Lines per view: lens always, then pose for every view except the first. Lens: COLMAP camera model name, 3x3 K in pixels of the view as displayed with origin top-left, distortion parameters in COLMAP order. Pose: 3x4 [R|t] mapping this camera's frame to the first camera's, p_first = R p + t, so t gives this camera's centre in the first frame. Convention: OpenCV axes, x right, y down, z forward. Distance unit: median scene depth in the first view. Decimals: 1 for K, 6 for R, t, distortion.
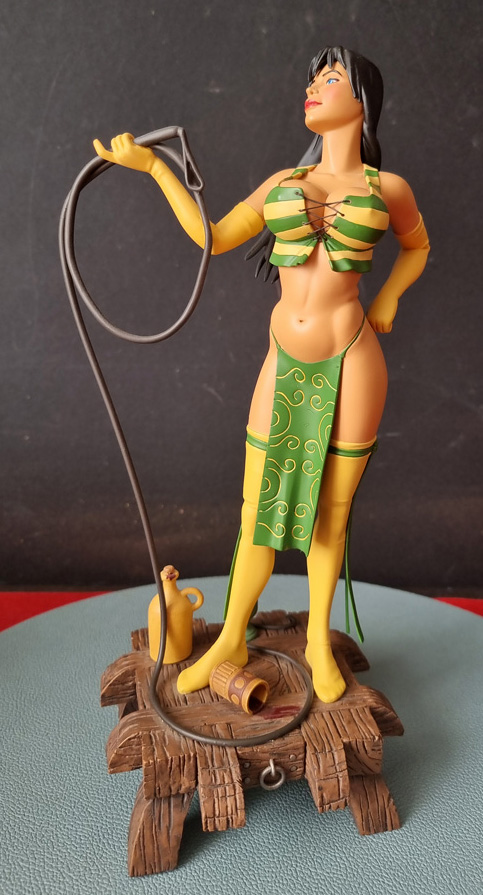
lens RADIAL K [[668.5, 0, 278.6], [0, 668.5, 427.8], [0, 0, 1]] dist [0.005581, -0.003103]
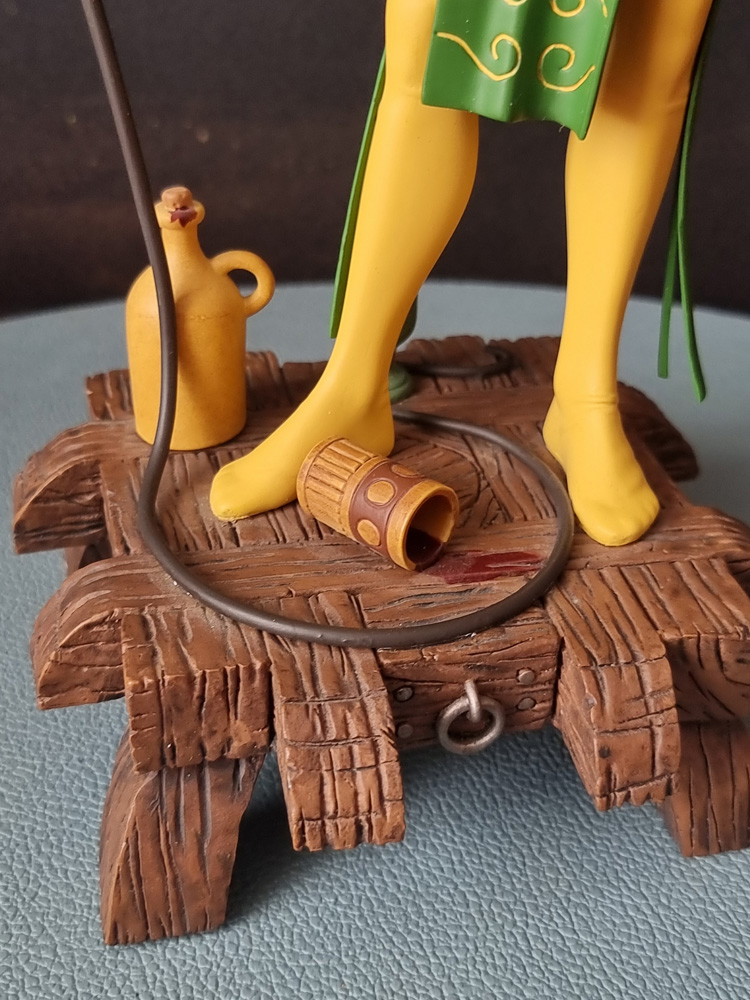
lens RADIAL K [[1331.4, 0, 374.5], [0, 1331.4, 478.8], [0, 0, 1]] dist [0.016778, -0.027927]
pose [[0.999843, 0.010829, -0.014007, -0.055228], [-0.006114, 0.953643, 0.300879, 0.166827], [0.016616, -0.300746, 0.953559, 0.328070]]
